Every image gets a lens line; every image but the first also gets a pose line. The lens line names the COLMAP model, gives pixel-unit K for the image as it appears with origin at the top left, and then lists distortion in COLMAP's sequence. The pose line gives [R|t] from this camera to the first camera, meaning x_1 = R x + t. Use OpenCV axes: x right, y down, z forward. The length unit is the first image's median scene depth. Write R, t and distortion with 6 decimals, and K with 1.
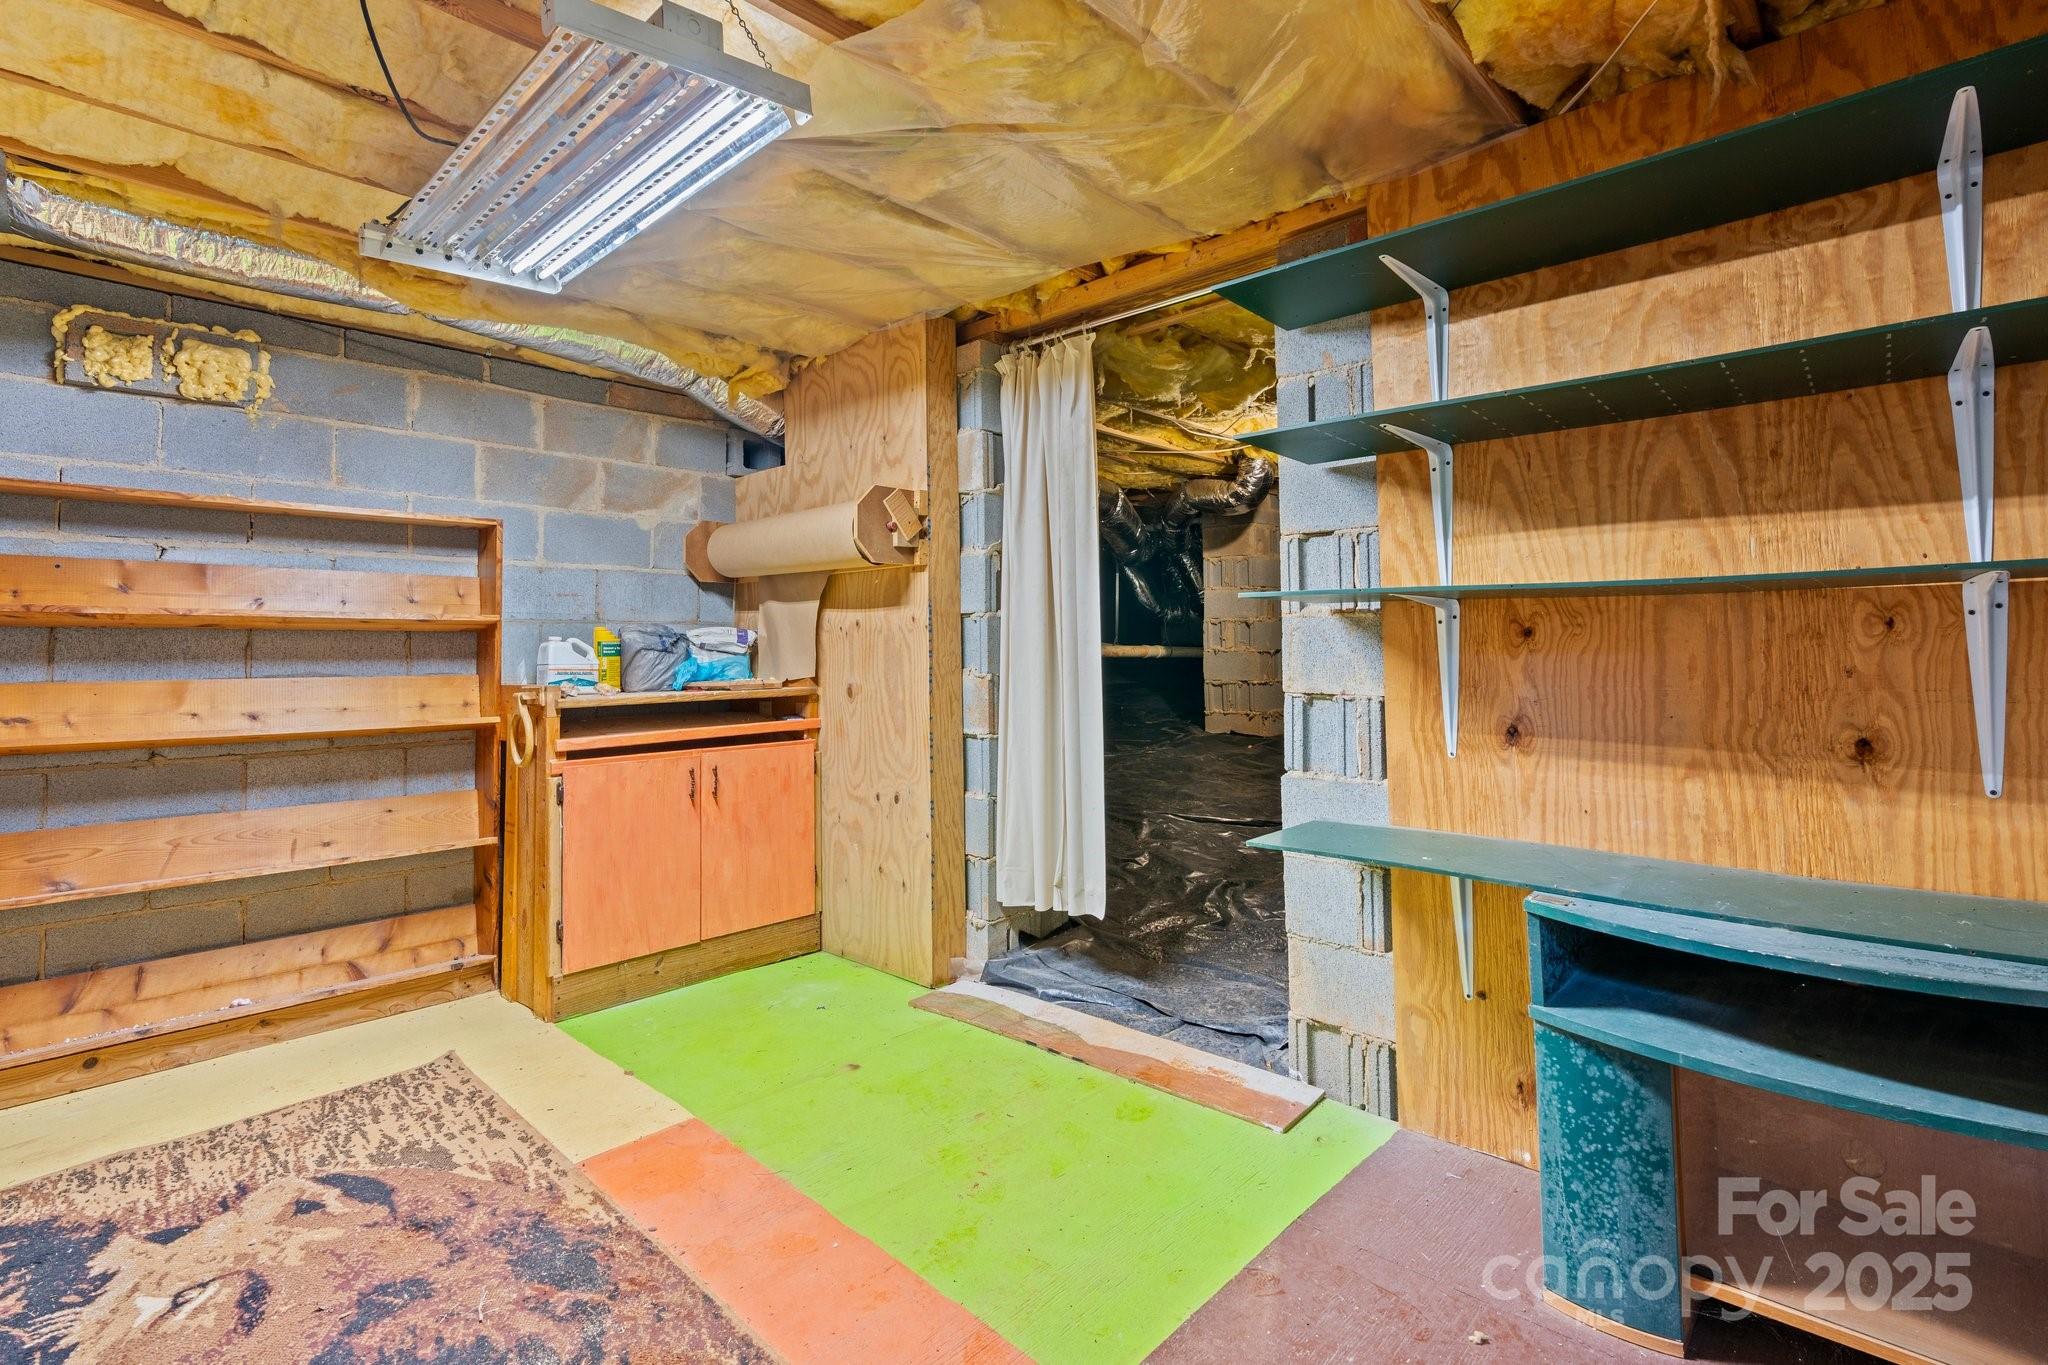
lens RADIAL K [[941.7, 0, 1024.0], [0, 941.7, 682.5], [0, 0, 1]] dist [-0.012142, -0.000068]
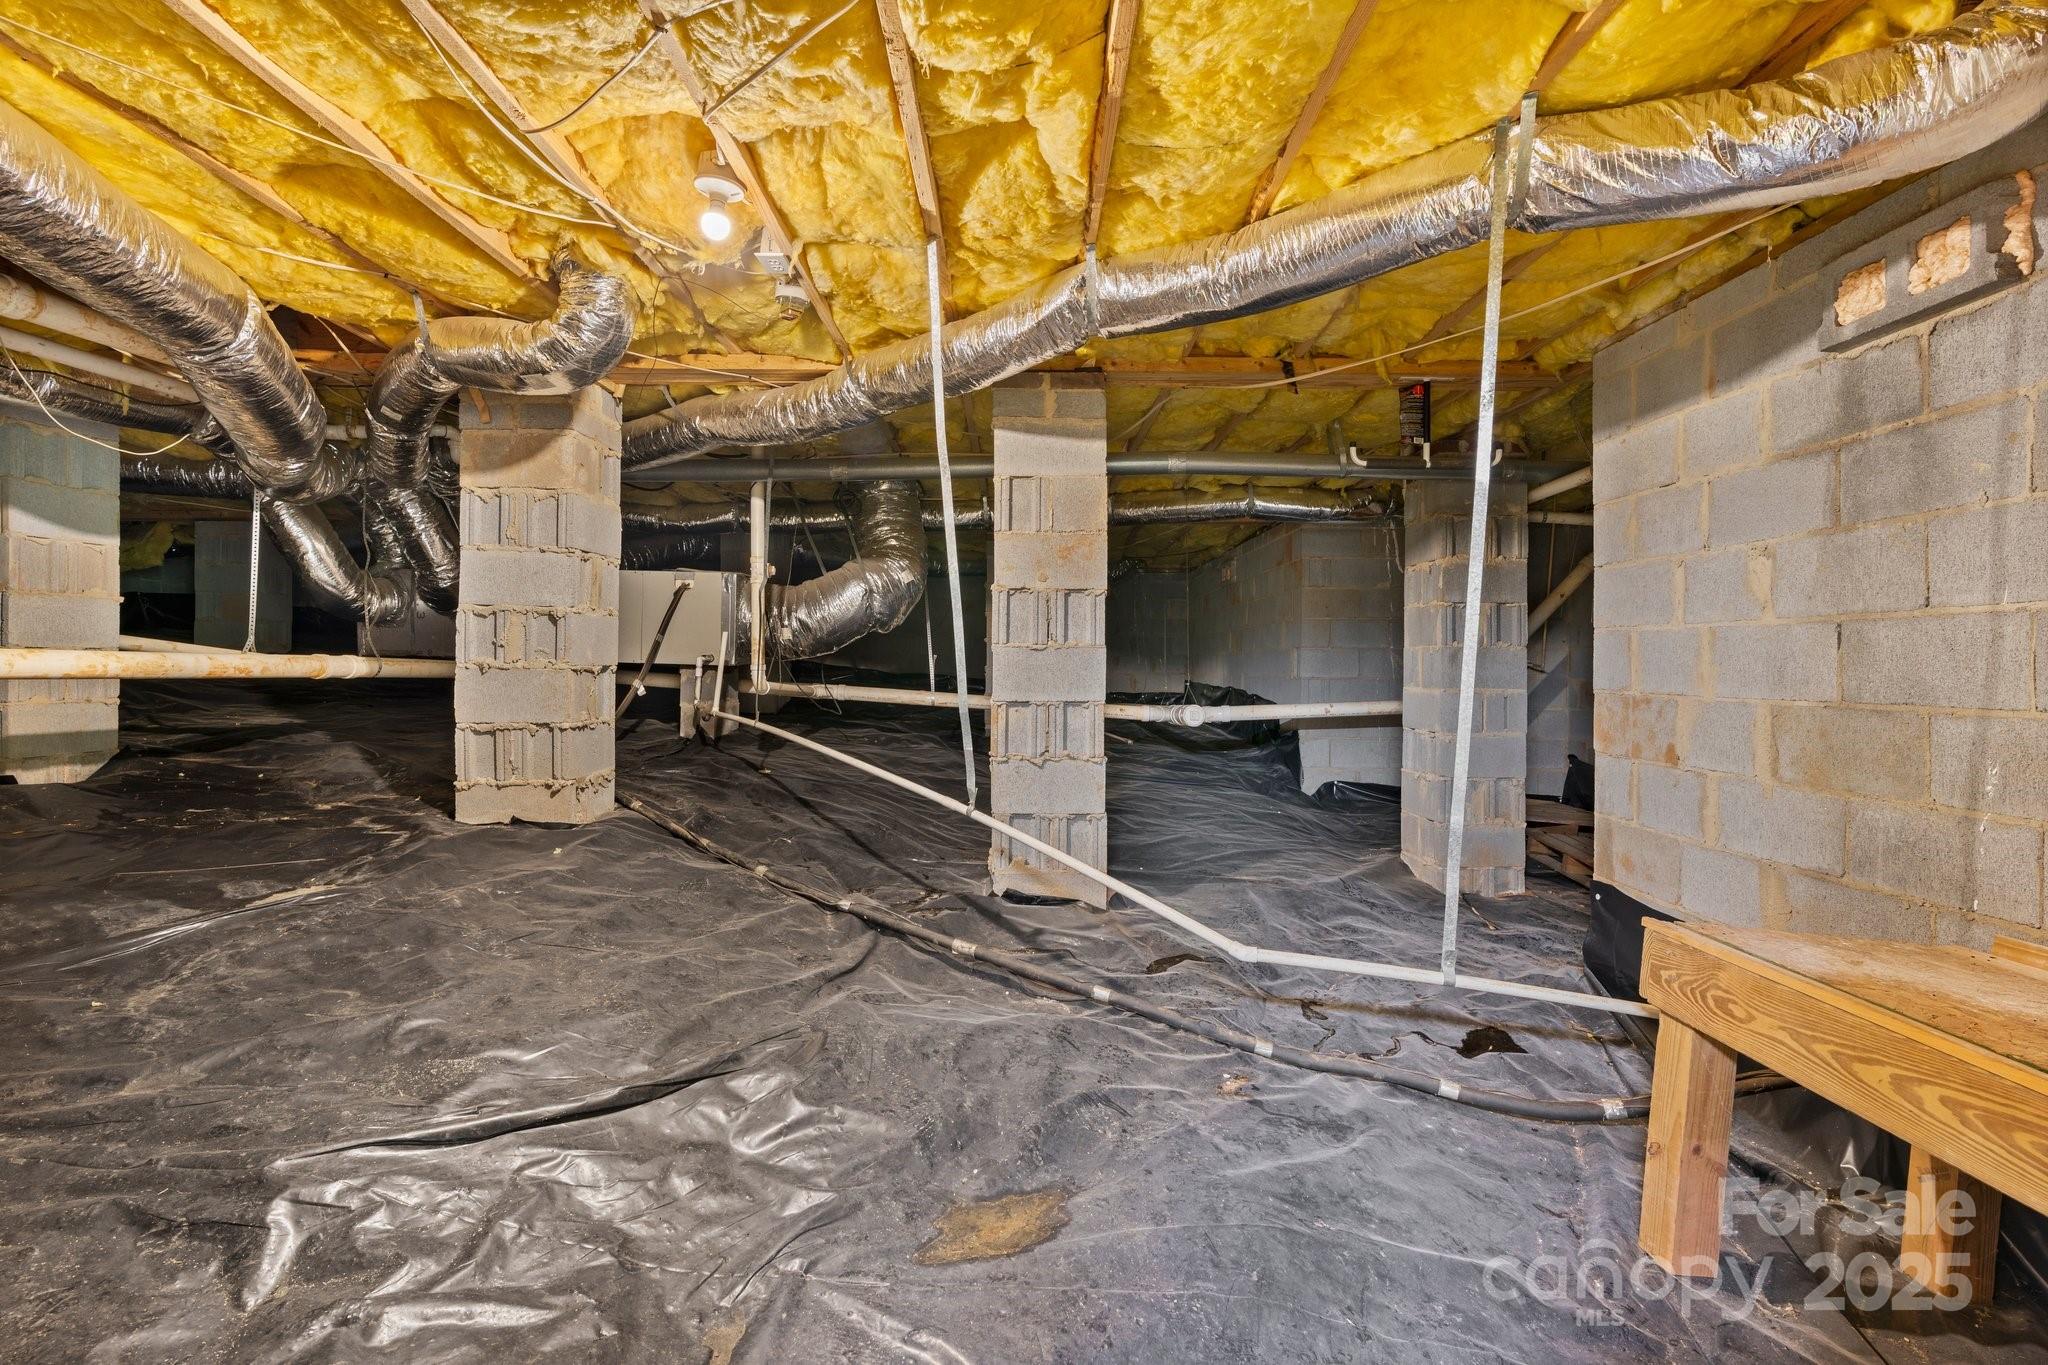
lens RADIAL K [[932.2, 0, 1025.0], [0, 932.2, 628.8], [0, 0, 1]] dist [-0.002016, -0.000136]
pose [[0.719988, 0.033034, 0.693200, 0.061570], [0.018883, 0.997564, -0.067152, -0.014402], [-0.693730, 0.061438, 0.717610, 0.422191]]
